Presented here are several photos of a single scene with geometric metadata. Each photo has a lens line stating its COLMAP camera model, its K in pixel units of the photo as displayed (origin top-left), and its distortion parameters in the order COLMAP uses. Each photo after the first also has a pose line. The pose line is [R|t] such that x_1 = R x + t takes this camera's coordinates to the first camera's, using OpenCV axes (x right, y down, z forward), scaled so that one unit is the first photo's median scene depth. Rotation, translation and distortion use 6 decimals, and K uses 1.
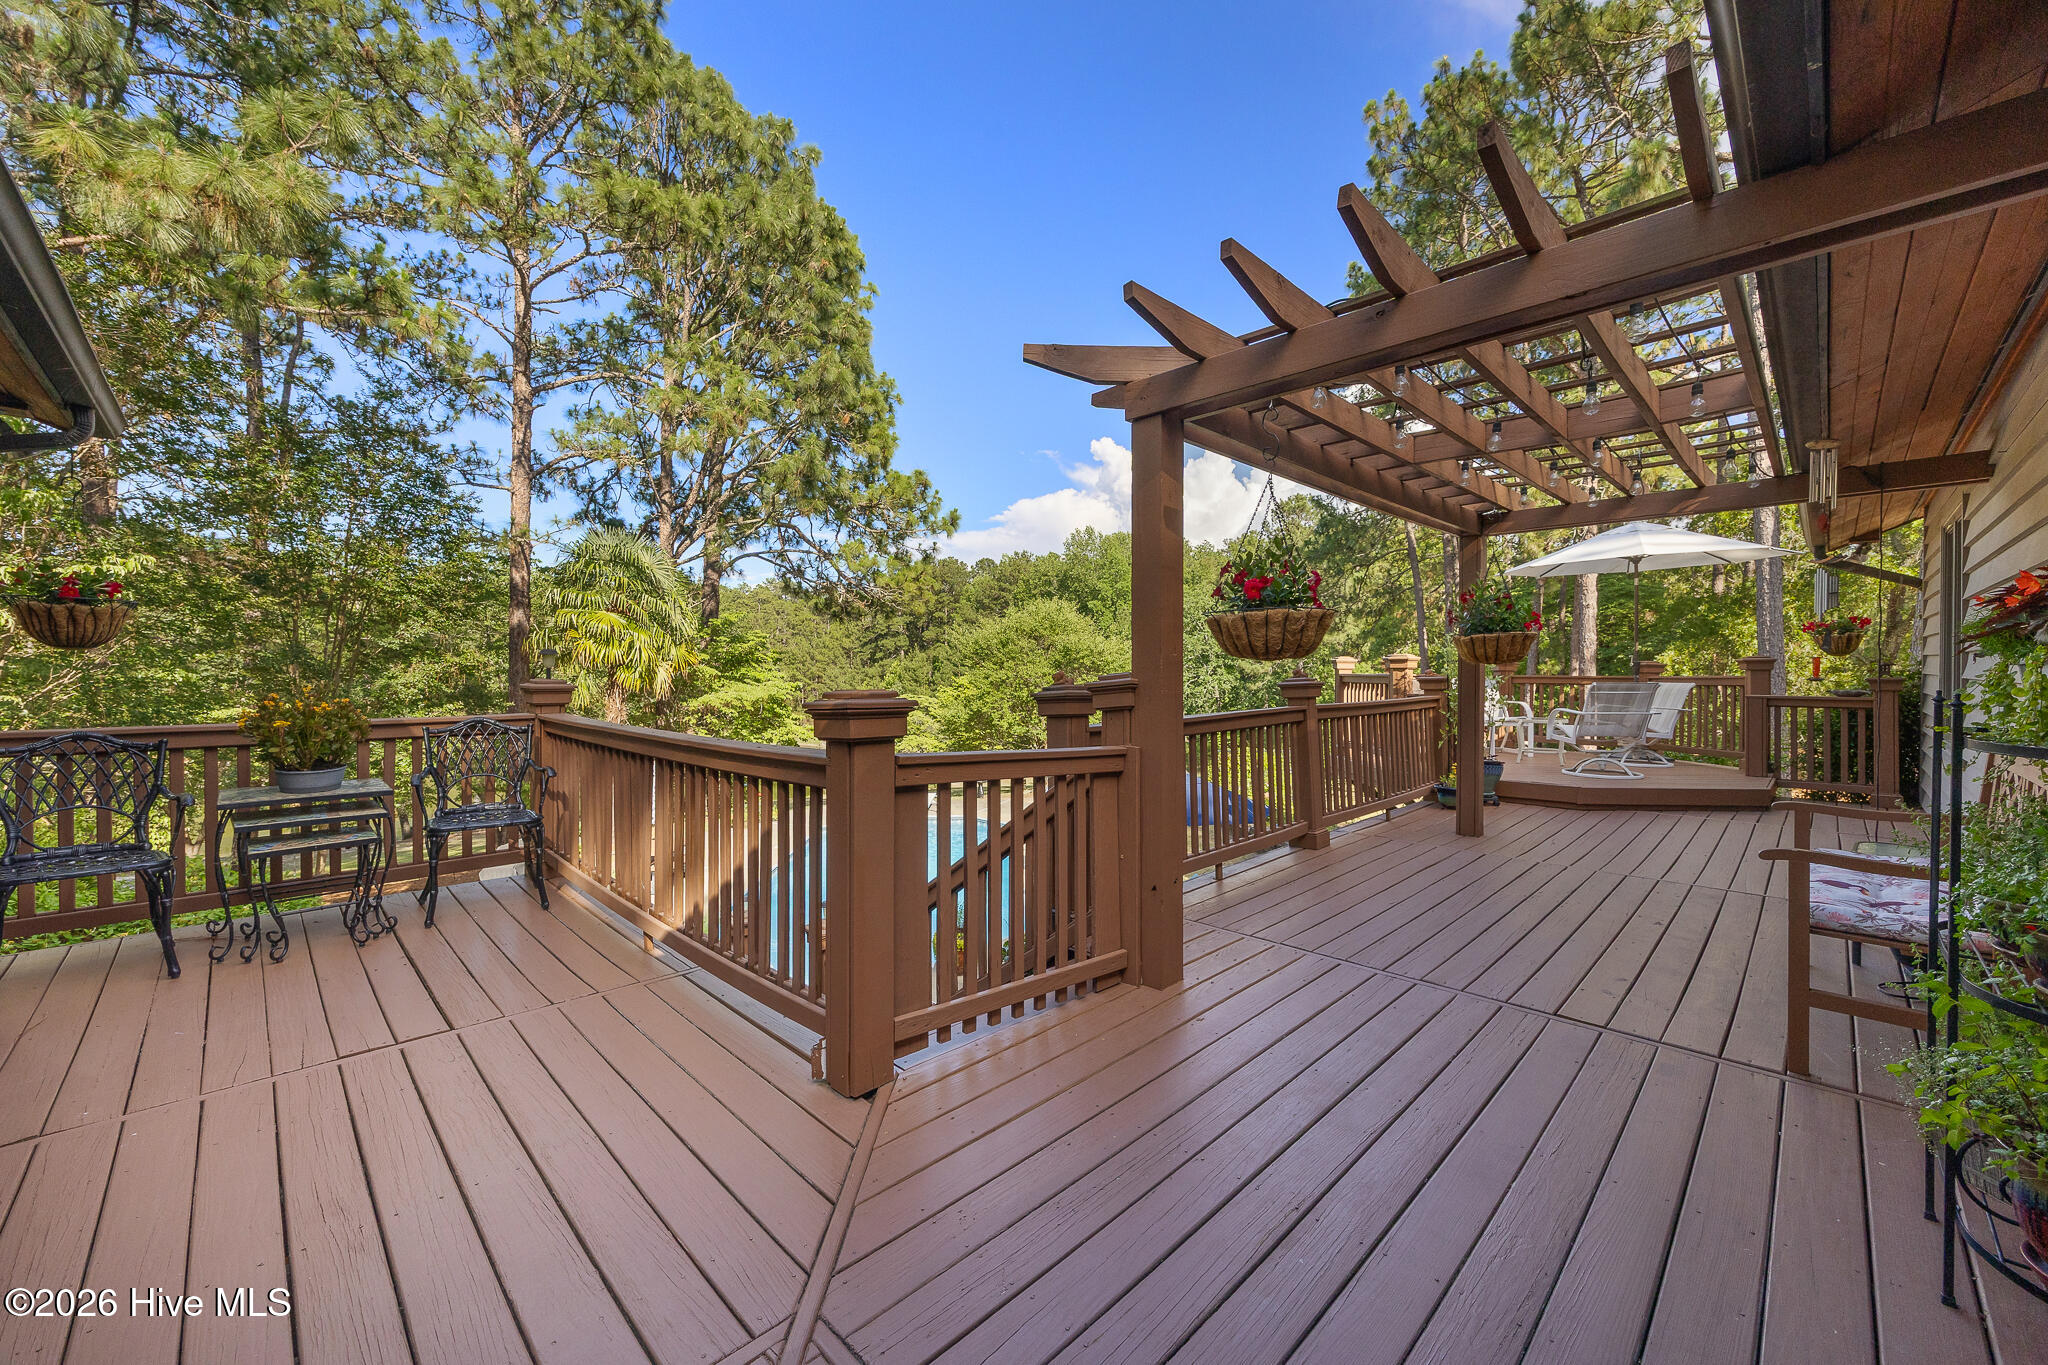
lens RADIAL K [[805.3, 0, 1026.3], [0, 805.3, 671.5], [0, 0, 1]] dist [-0.002932, -0.000871]
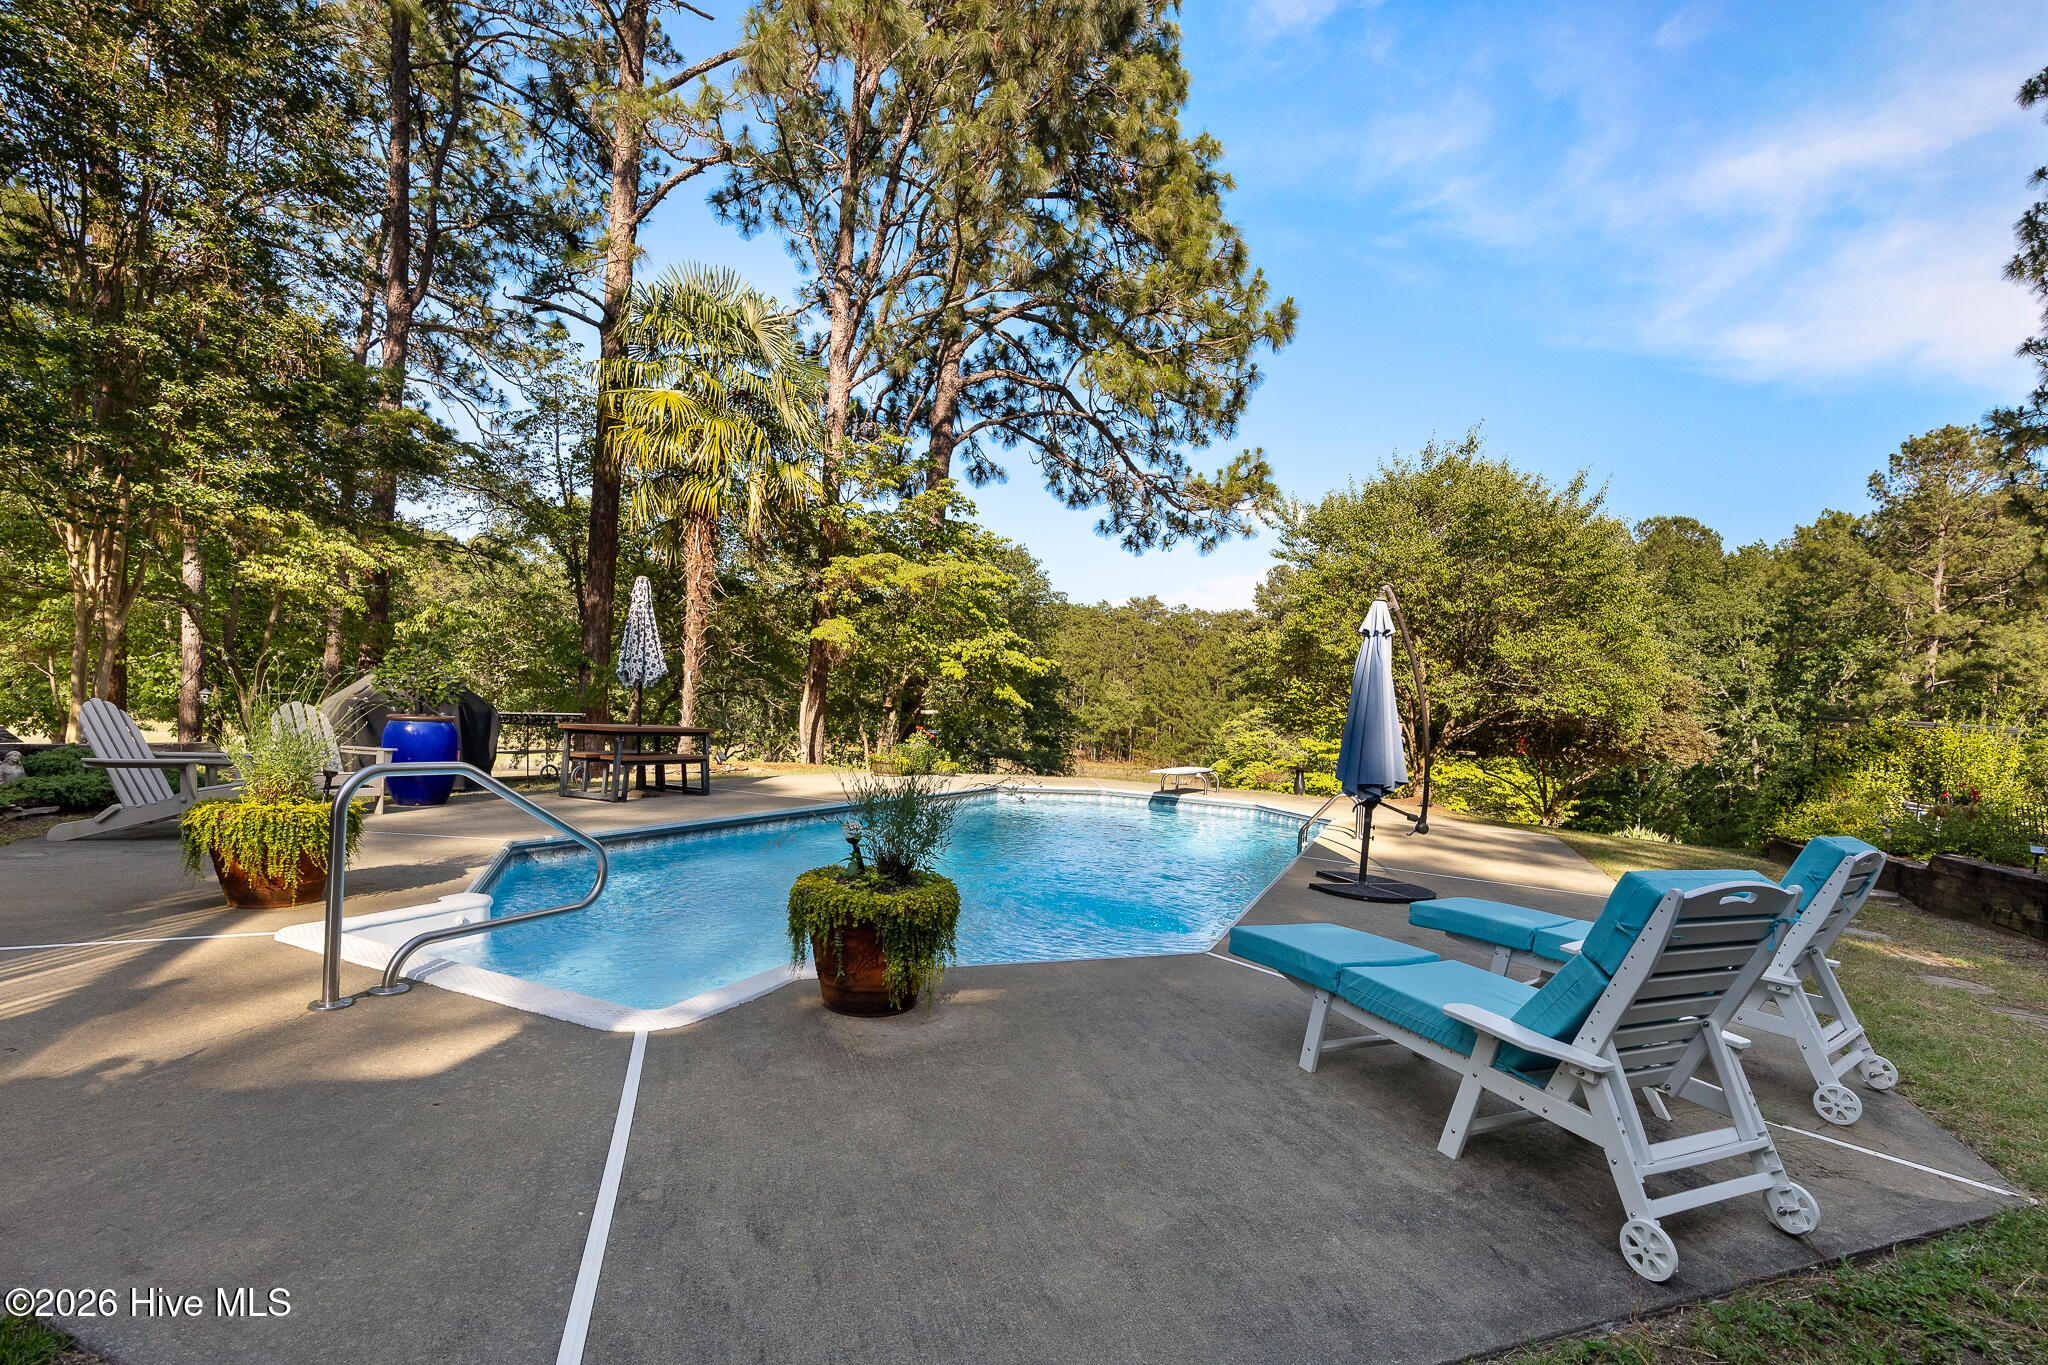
lens RADIAL K [[920.1, 0, 1069.6], [0, 920.1, 726.4], [0, 0, 1]] dist [-0.012601, 0.000198]
pose [[0.919001, 0.069427, -0.388095, 0.041432], [-0.074155, 0.997243, 0.002800, 0.110507], [0.387220, 0.026206, 0.921615, 0.306095]]
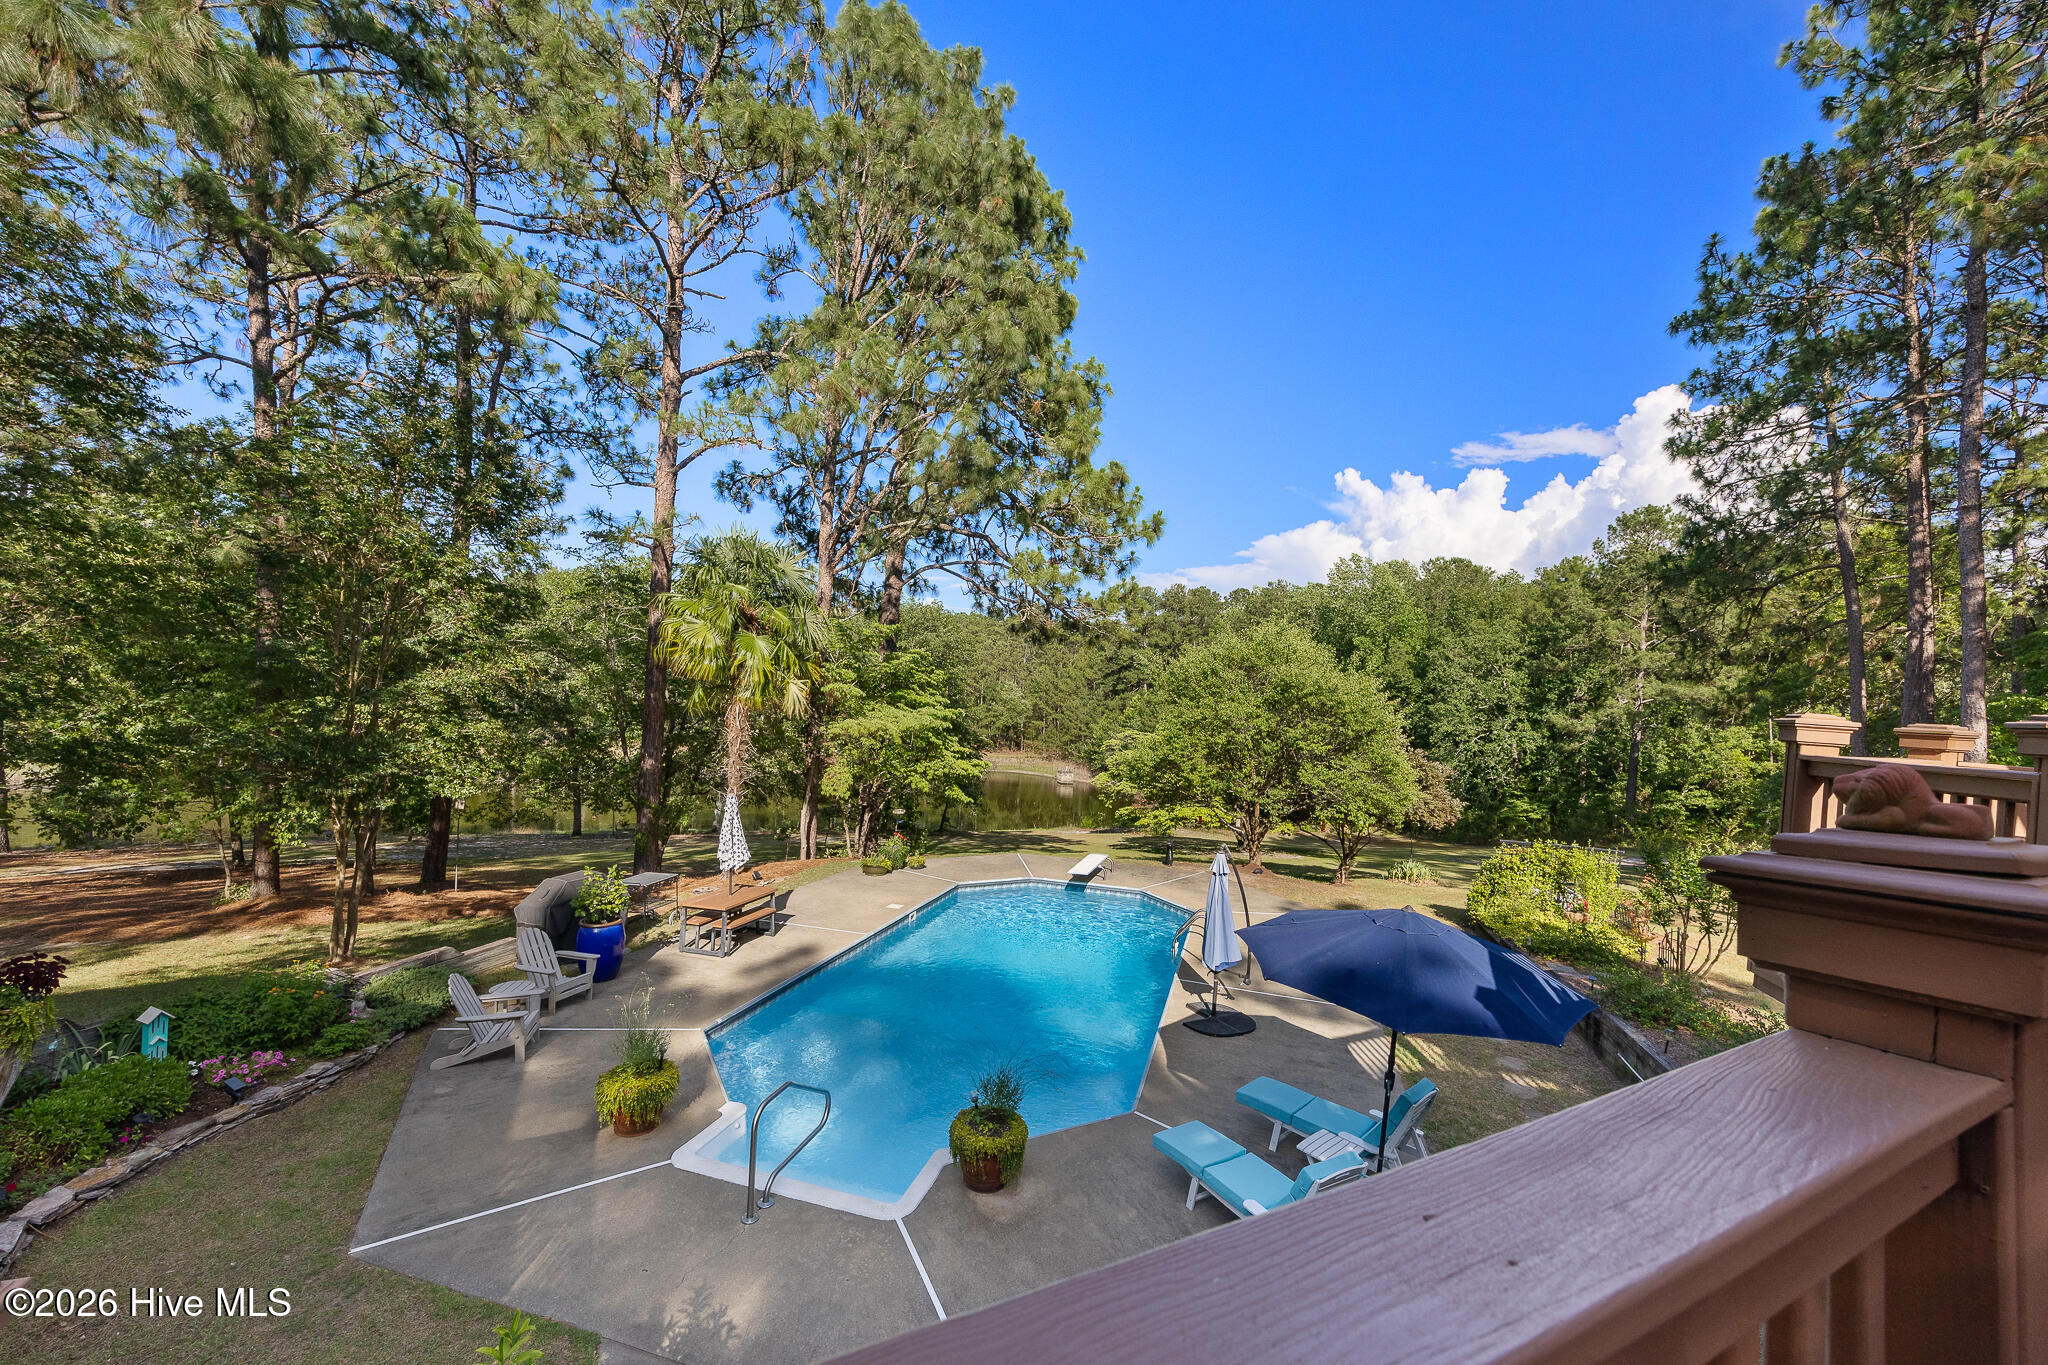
lens RADIAL K [[805.3, 0, 1029.5], [0, 805.3, 695.5], [0, 0, 1]] dist [-0.002932, -0.000871]
pose [[0.949235, 0.050347, -0.310512, 0.048270], [-0.054388, 0.998510, -0.004364, -0.001915], [0.309829, 0.021031, 0.950560, 0.176575]]
